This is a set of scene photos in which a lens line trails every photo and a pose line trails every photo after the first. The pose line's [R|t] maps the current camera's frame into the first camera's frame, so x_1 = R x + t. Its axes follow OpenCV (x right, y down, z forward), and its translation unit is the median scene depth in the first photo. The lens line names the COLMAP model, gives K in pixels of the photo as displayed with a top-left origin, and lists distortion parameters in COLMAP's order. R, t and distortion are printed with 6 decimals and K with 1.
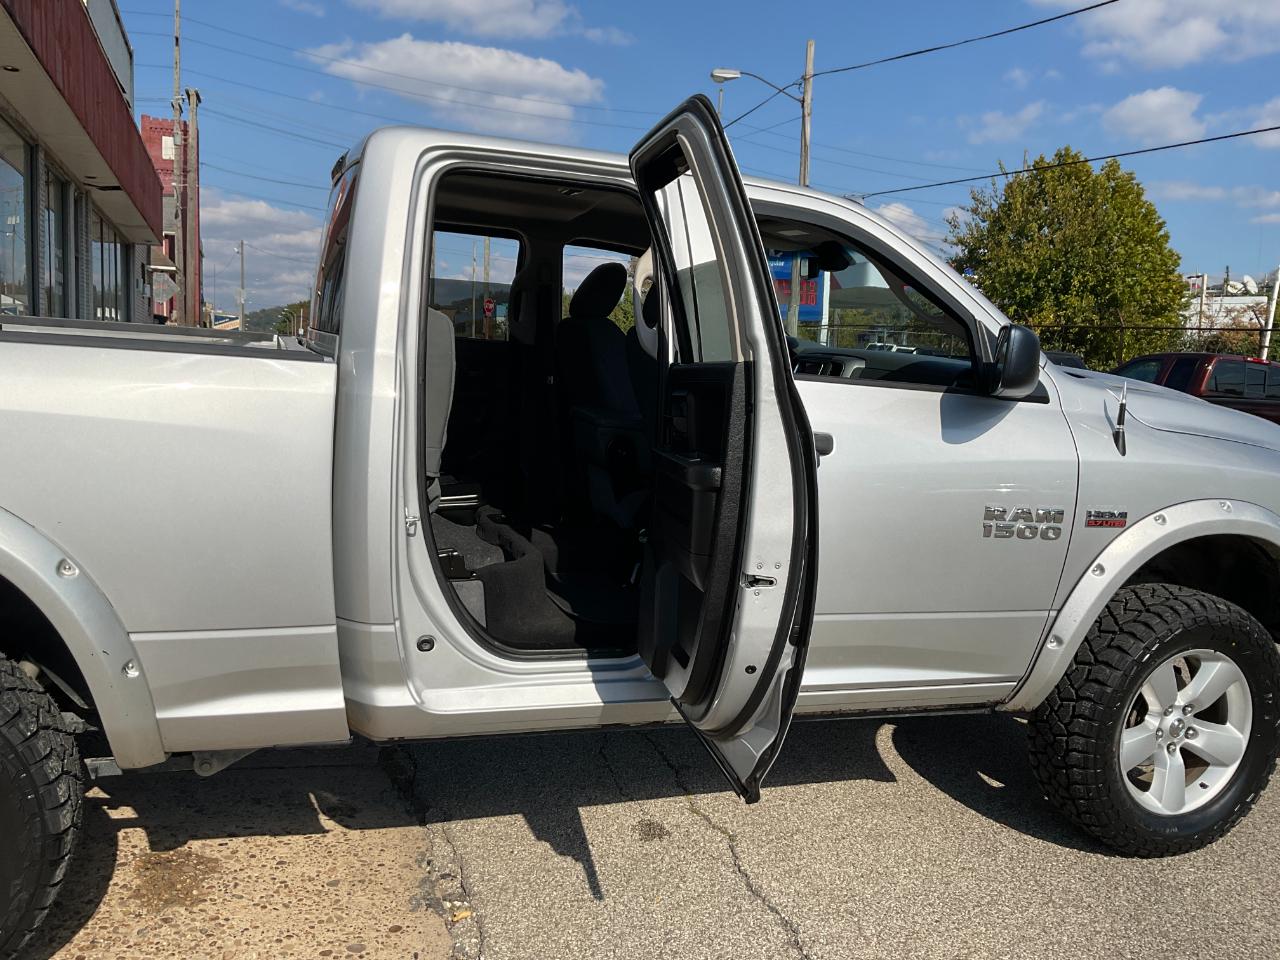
lens RADIAL K [[1063.7, 0, 632.5], [0, 1063.7, 478.7], [0, 0, 1]] dist [0.054483, -0.096240]
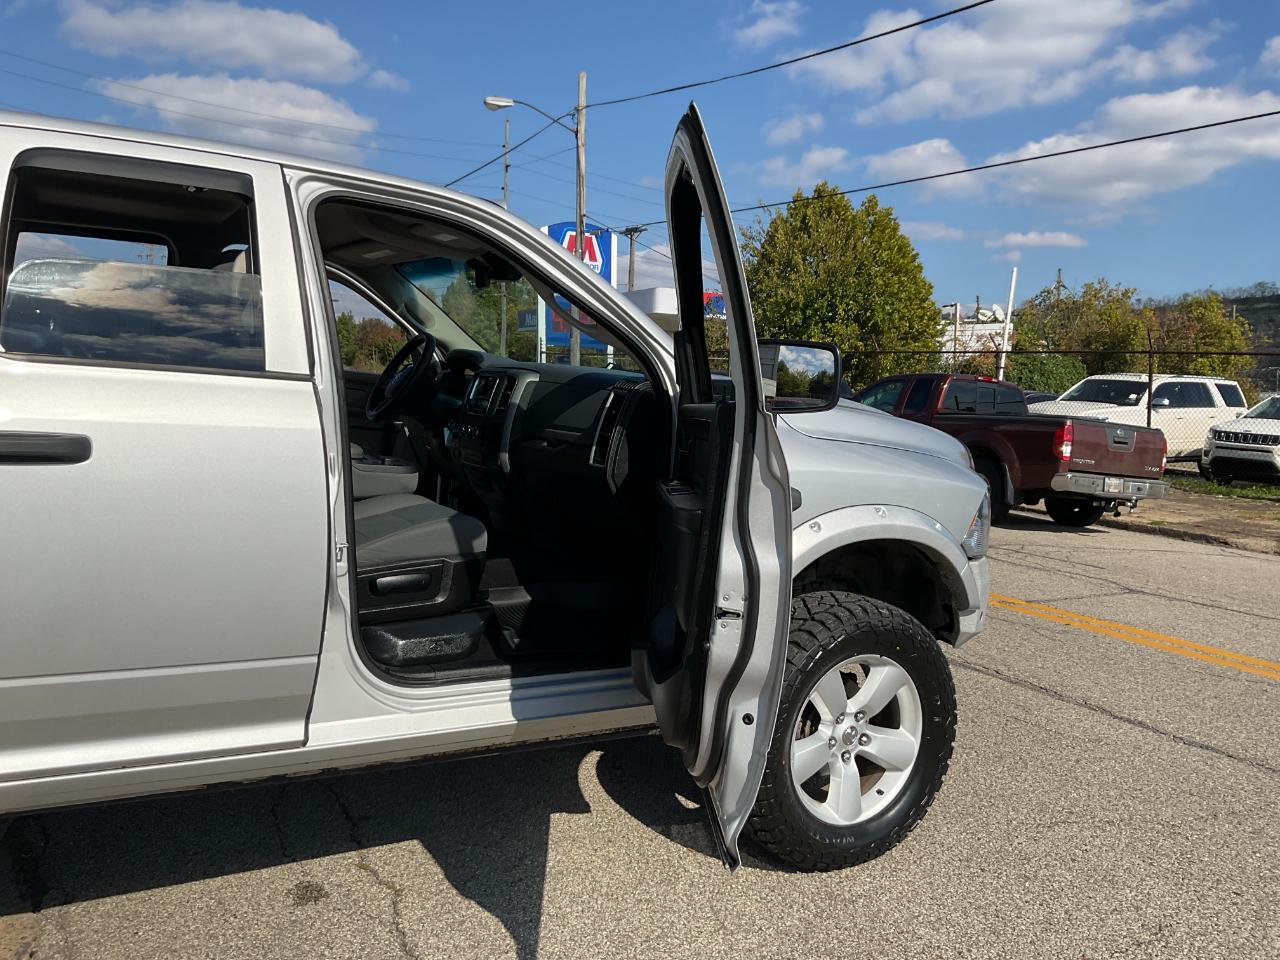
lens RADIAL K [[1062.4, 0, 629.6], [0, 1062.4, 478.9], [0, 0, 1]] dist [0.087832, -0.151874]
pose [[0.983538, -0.029424, 0.178288, 0.134253], [0.034397, 0.999099, -0.024865, 0.011356], [-0.177396, 0.030589, 0.983664, 0.048184]]
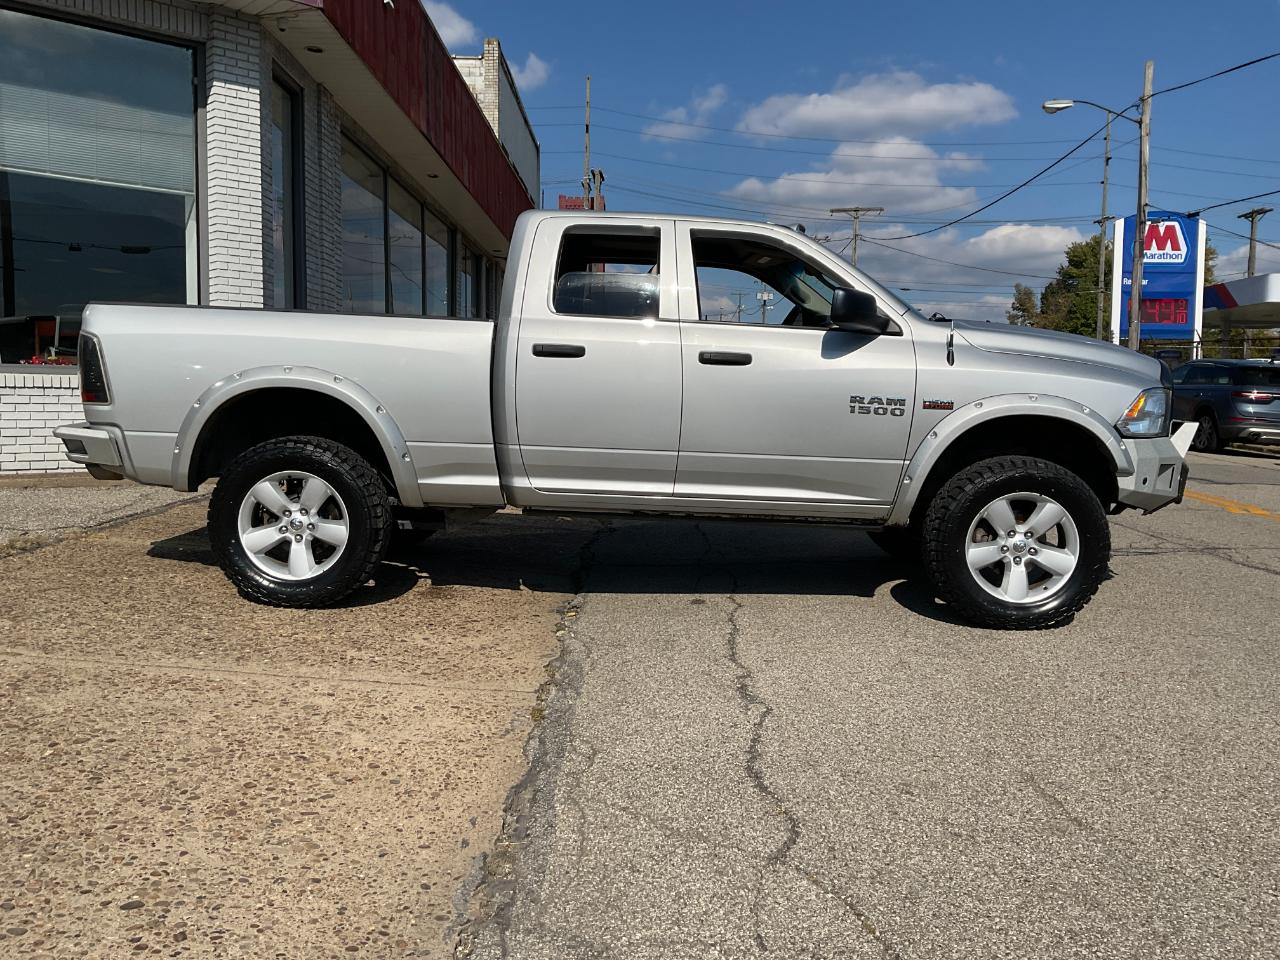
lens RADIAL K [[1063.7, 0, 632.5], [0, 1063.7, 478.7], [0, 0, 1]] dist [0.054483, -0.096240]
pose [[0.934359, 0.002115, -0.356328, 0.530426], [-0.017548, 0.999042, -0.040084, 0.204274], [0.355902, 0.043706, 0.933501, -0.635417]]
